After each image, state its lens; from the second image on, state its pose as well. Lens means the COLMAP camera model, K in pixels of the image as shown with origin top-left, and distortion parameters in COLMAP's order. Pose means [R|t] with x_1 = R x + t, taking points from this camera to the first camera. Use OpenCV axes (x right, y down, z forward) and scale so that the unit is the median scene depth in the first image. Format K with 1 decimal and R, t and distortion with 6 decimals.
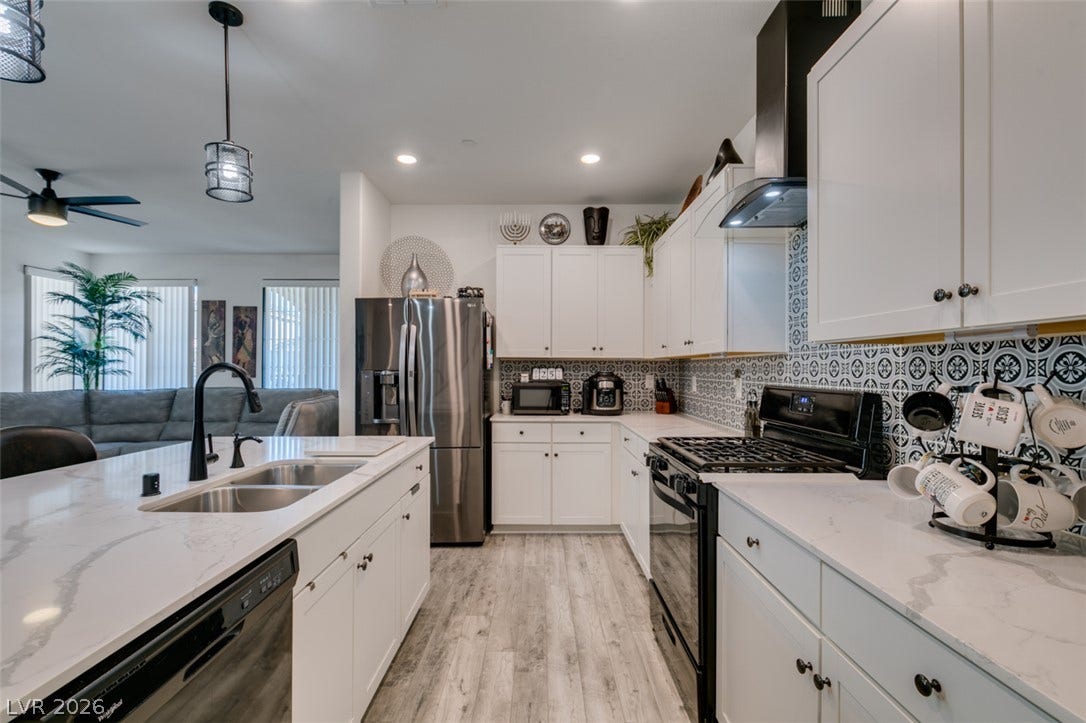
lens RADIAL K [[486.0, 0, 540.2], [0, 486.0, 366.1], [0, 0, 1]] dist [0.000652, -0.001437]
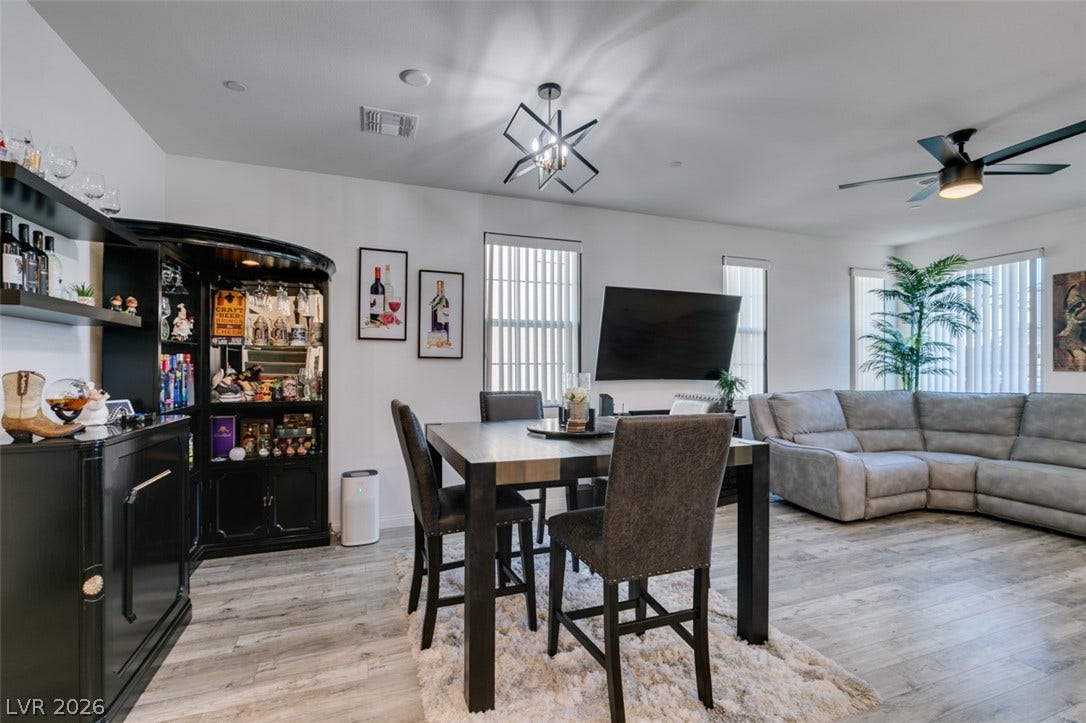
lens RADIAL K [[489.4, 0, 541.9], [0, 489.4, 365.7], [0, 0, 1]] dist [-0.001649, -0.000089]
pose [[0.356603, -0.004524, -0.934245, -0.440644], [0.005352, 0.999982, -0.002800, 0.001069], [0.934241, -0.004002, 0.356620, 0.016527]]
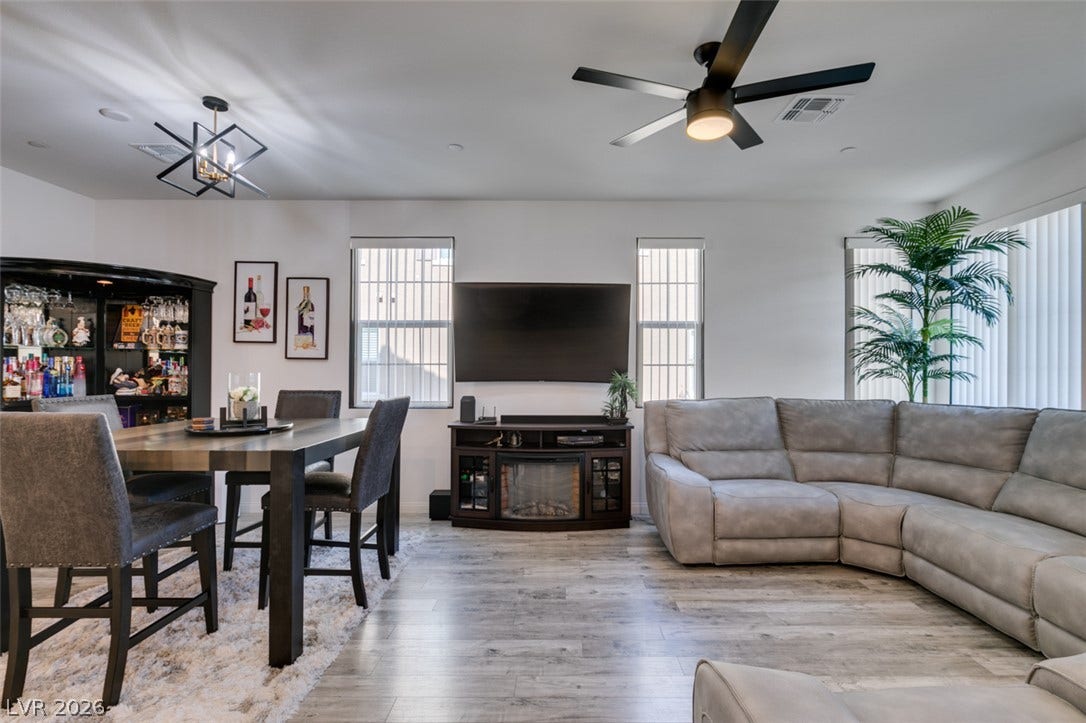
lens RADIAL K [[506.8, 0, 564.0], [0, 506.8, 363.8], [0, 0, 1]] dist [-0.000895, -0.000441]
pose [[0.009622, -0.010165, -0.999902, -0.335987], [0.002517, 0.999945, -0.010141, 0.004990], [0.999951, -0.002420, 0.009647, 0.741147]]
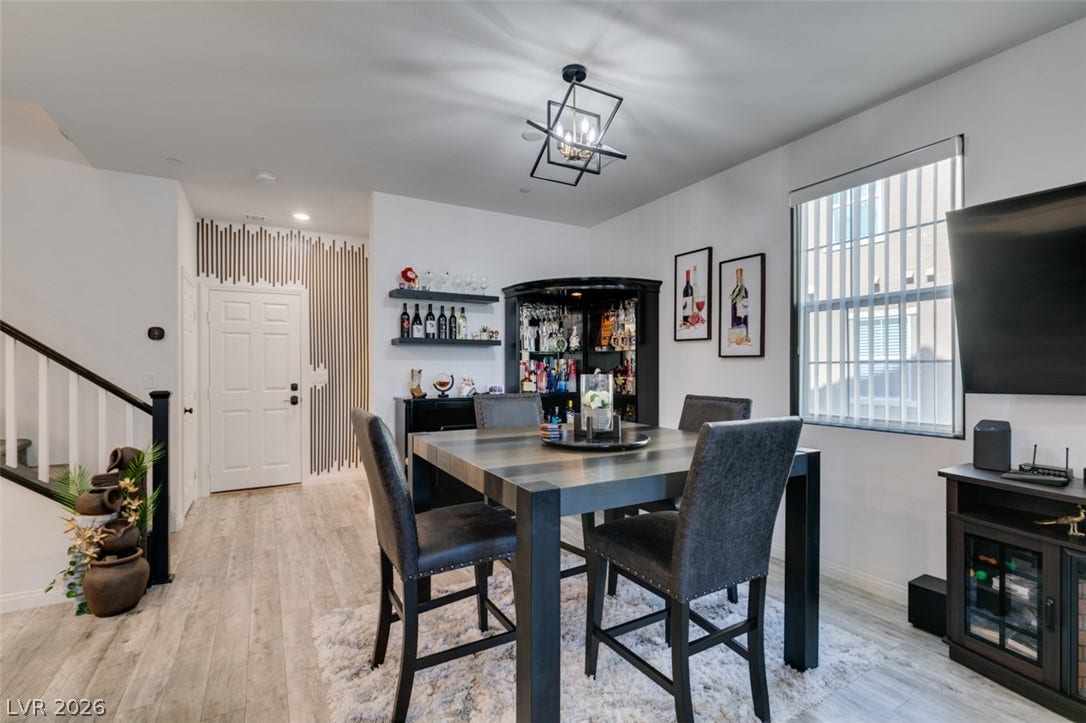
lens RADIAL K [[486.0, 0, 540.2], [0, 486.0, 366.1], [0, 0, 1]] dist [0.000652, -0.001437]
pose [[-0.864968, -0.000902, -0.501826, -0.704681], [0.003067, 0.999970, -0.007084, 0.003101], [0.501817, -0.007666, -0.864940, 0.763021]]
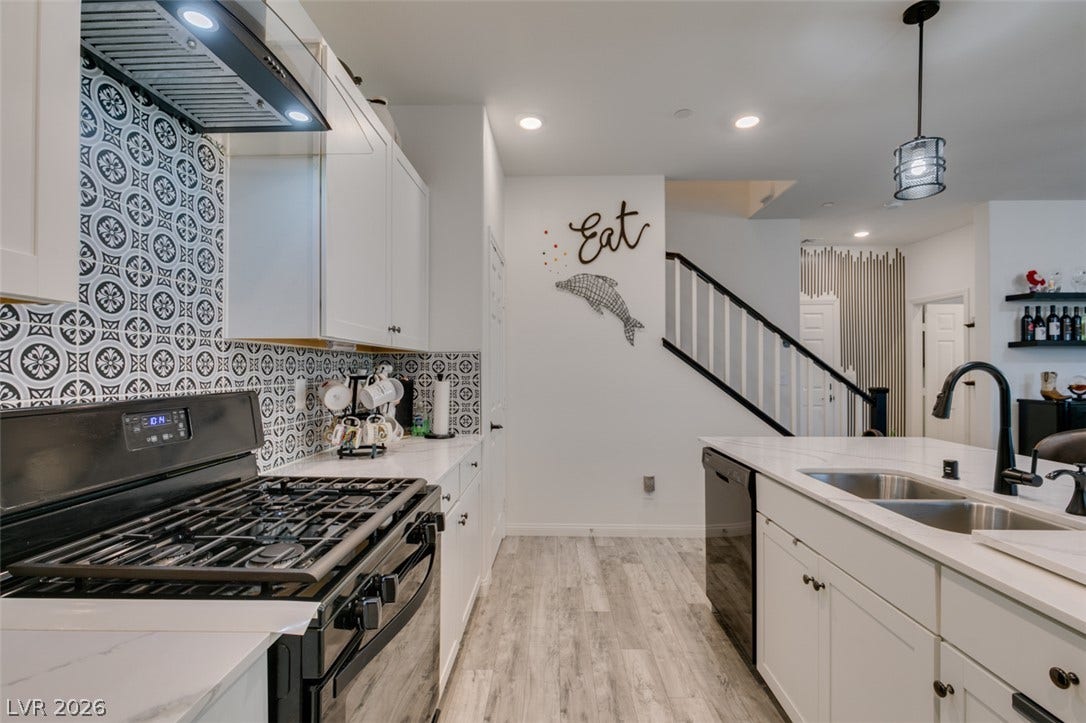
lens RADIAL K [[489.4, 0, 541.9], [0, 489.4, 365.7], [0, 0, 1]] dist [-0.001649, -0.000089]
pose [[-0.999846, -0.005058, 0.016801, 0.053774], [-0.005243, 0.999926, -0.010971, 0.006197], [-0.016744, -0.011057, -0.999799, 0.791027]]
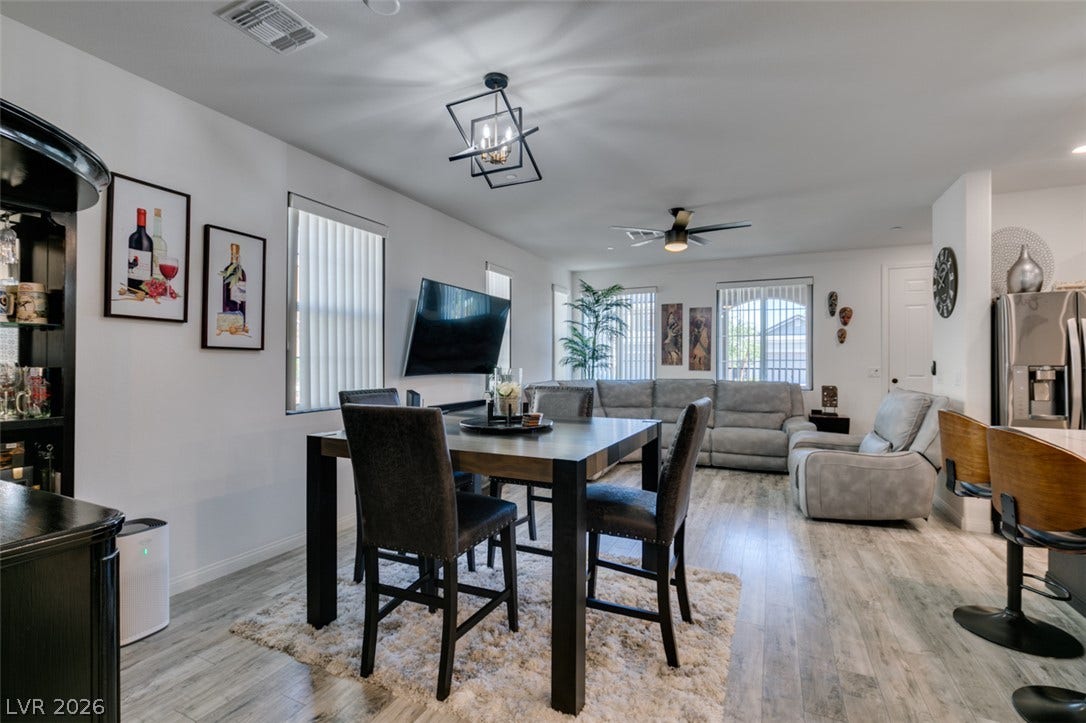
lens RADIAL K [[488.4, 0, 540.1], [0, 488.4, 356.6], [0, 0, 1]] dist [-0.005039, -0.000168]
pose [[0.904710, -0.002175, -0.426023, -0.723477], [-0.000673, 0.999978, -0.006535, -0.002591], [0.426028, 0.006199, 0.904689, -0.291640]]
